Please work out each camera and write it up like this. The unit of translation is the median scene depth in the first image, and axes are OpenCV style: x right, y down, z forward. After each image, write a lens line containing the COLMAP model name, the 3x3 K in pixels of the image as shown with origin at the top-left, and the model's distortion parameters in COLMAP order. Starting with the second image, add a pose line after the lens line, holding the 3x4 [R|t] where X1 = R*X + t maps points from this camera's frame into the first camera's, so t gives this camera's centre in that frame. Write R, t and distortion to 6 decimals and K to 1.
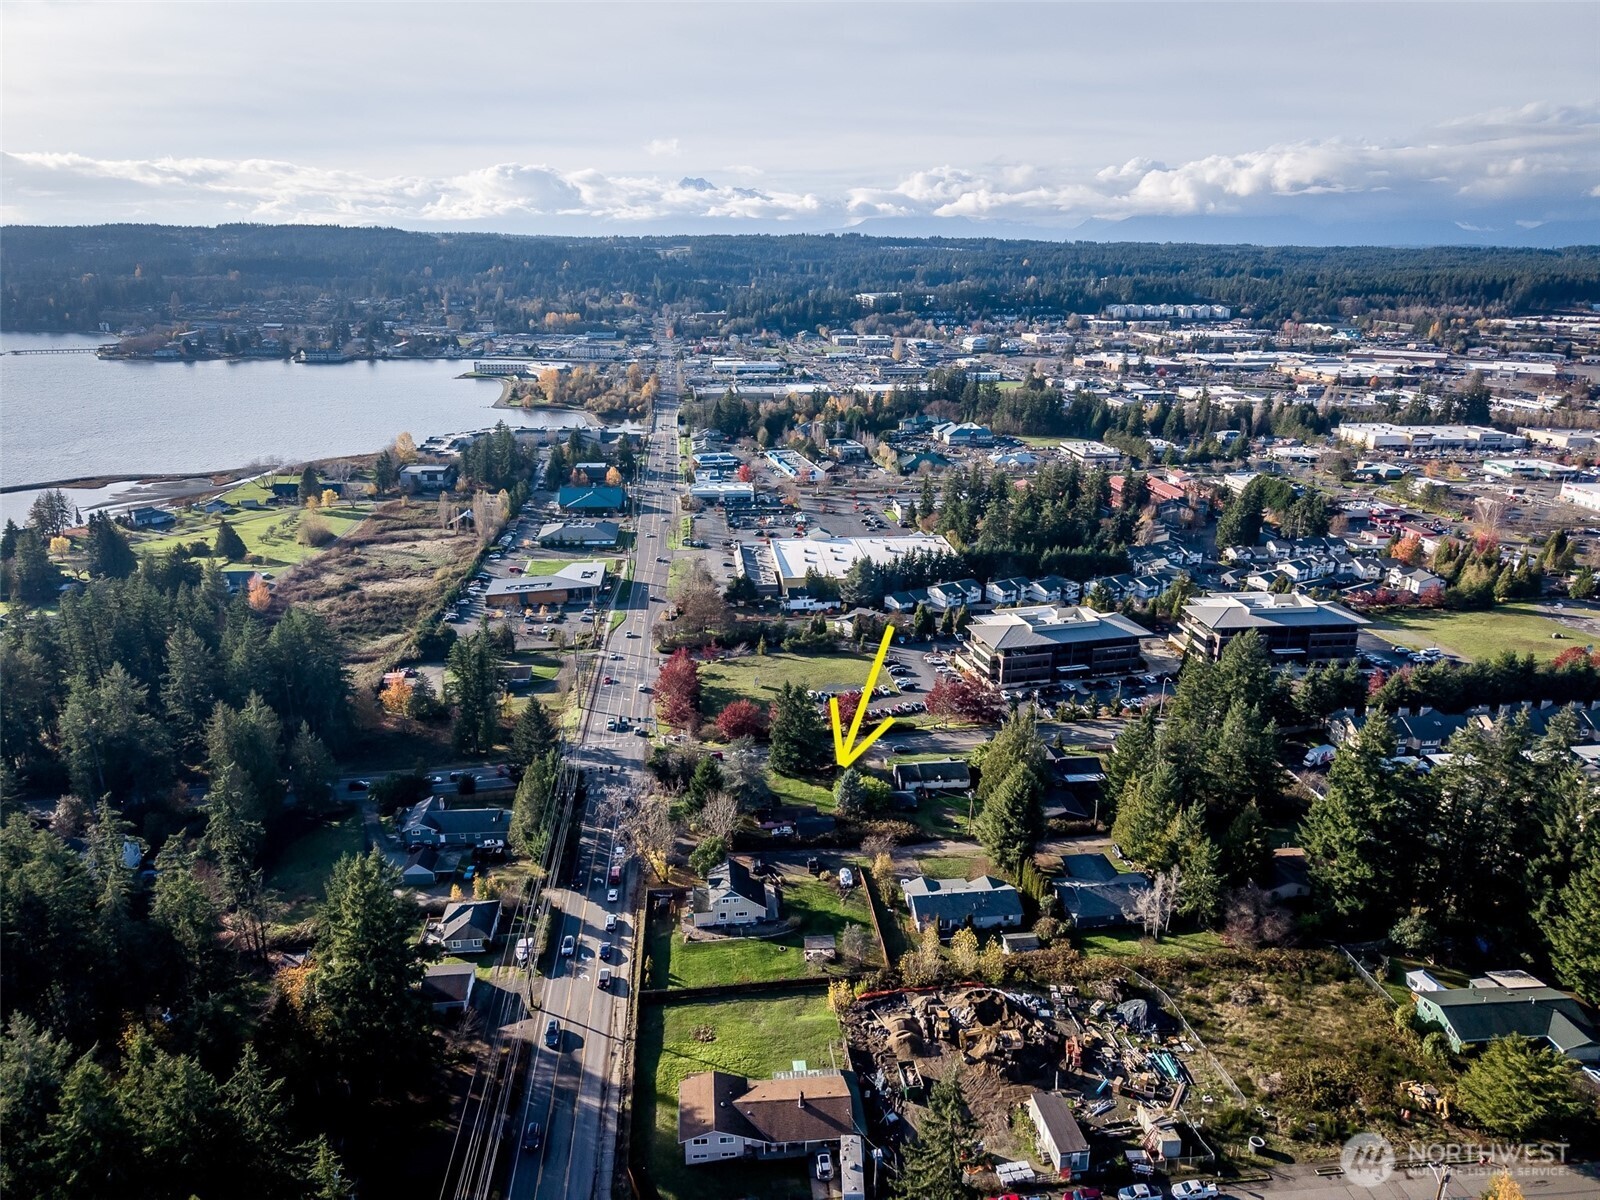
lens RADIAL K [[1104.9, 0, 802.7], [0, 1104.9, 598.9], [0, 0, 1]] dist [0.014719, -0.029416]
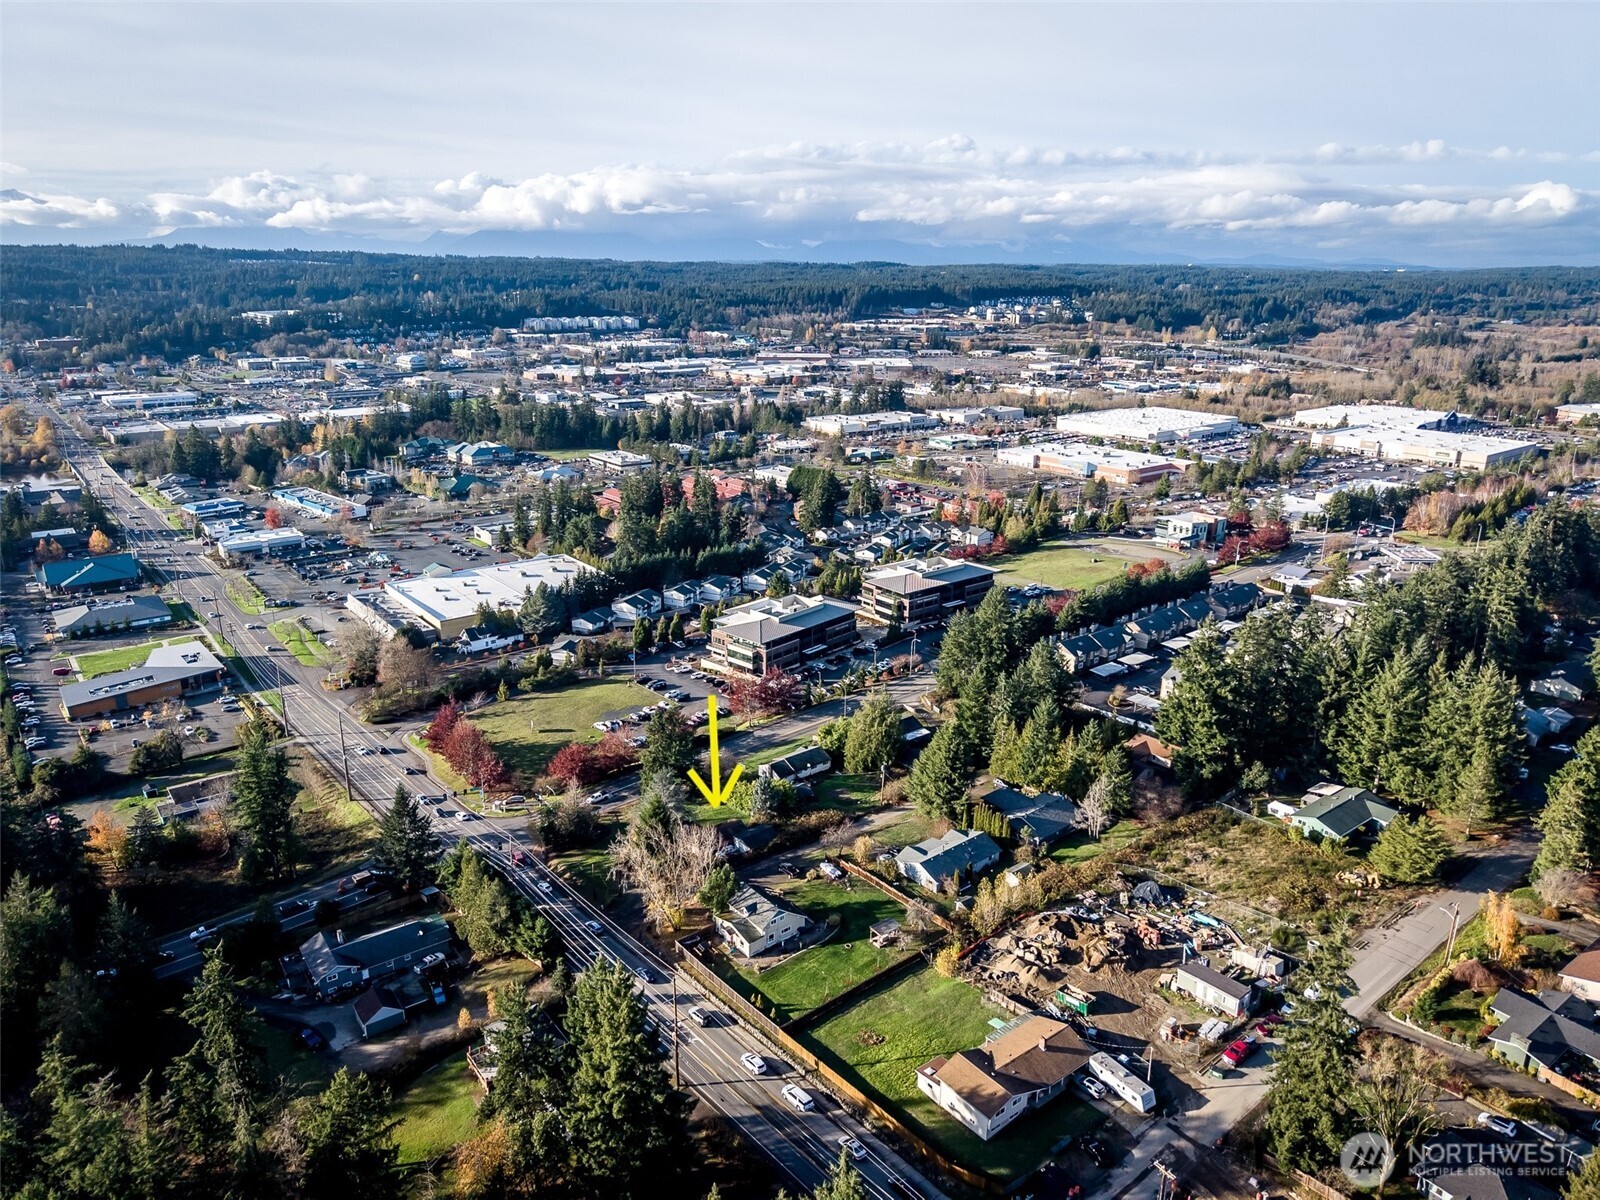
lens RADIAL K [[1104.9, 0, 810.9], [0, 1104.9, 608.0], [0, 0, 1]] dist [0.014719, -0.029416]
pose [[0.833298, -0.160116, 0.529129, -0.132720], [0.162499, 0.985798, 0.042393, -0.009849], [-0.528402, 0.050657, 0.847482, 0.034135]]
